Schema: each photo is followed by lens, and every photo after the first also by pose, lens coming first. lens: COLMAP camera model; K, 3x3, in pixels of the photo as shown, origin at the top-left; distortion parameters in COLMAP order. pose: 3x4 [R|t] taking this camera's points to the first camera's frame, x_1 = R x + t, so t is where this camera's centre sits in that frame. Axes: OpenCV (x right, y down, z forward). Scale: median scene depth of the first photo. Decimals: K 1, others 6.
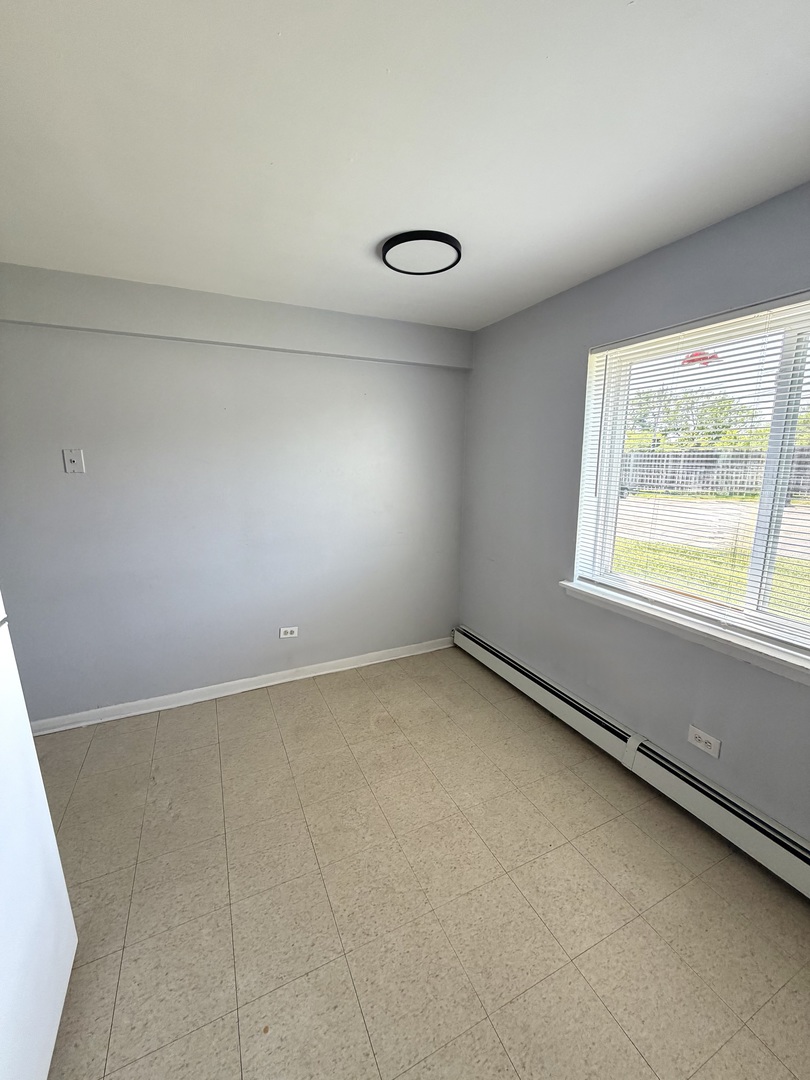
lens RADIAL K [[428.3, 0, 405.0], [0, 428.3, 540.0], [0, 0, 1]] dist [0.000196, 0.000038]
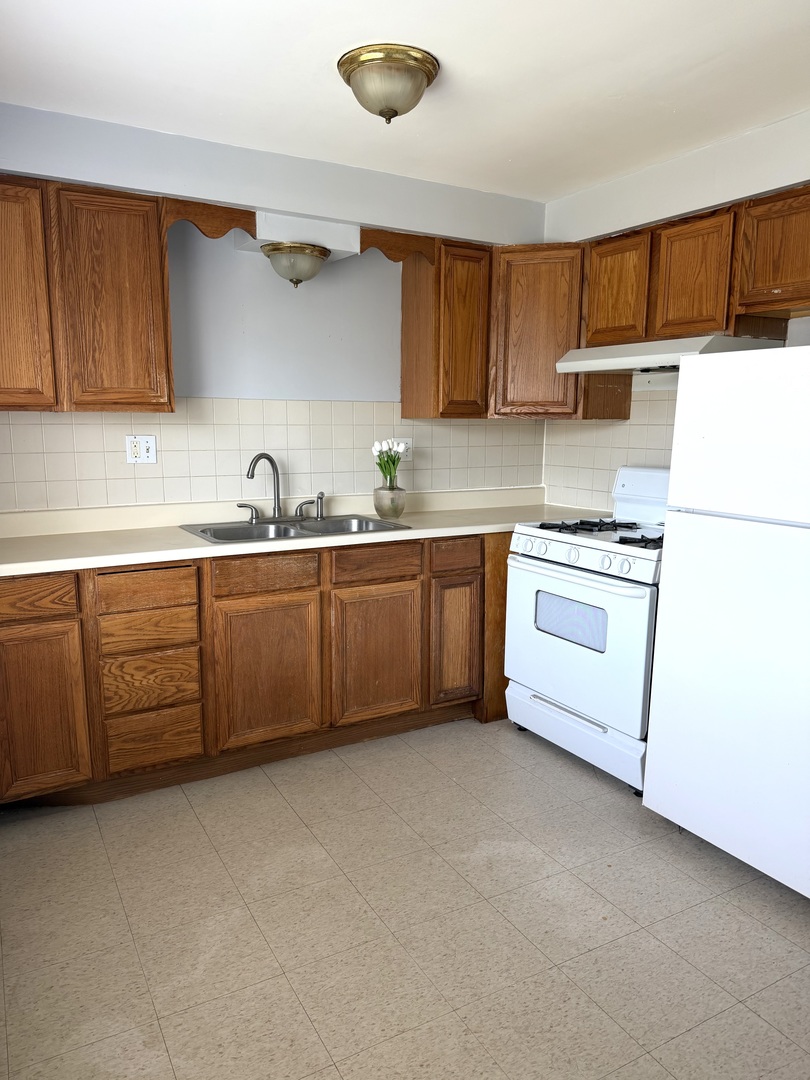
lens RADIAL K [[765.2, 0, 405.0], [0, 765.2, 540.0], [0, 0, 1]] dist [0.150732, -0.182538]
pose [[-0.997533, -0.000373, -0.070198, 0.220212], [-0.024673, 0.938048, 0.345625, -0.280157], [0.065720, 0.346505, -0.935743, 1.800428]]
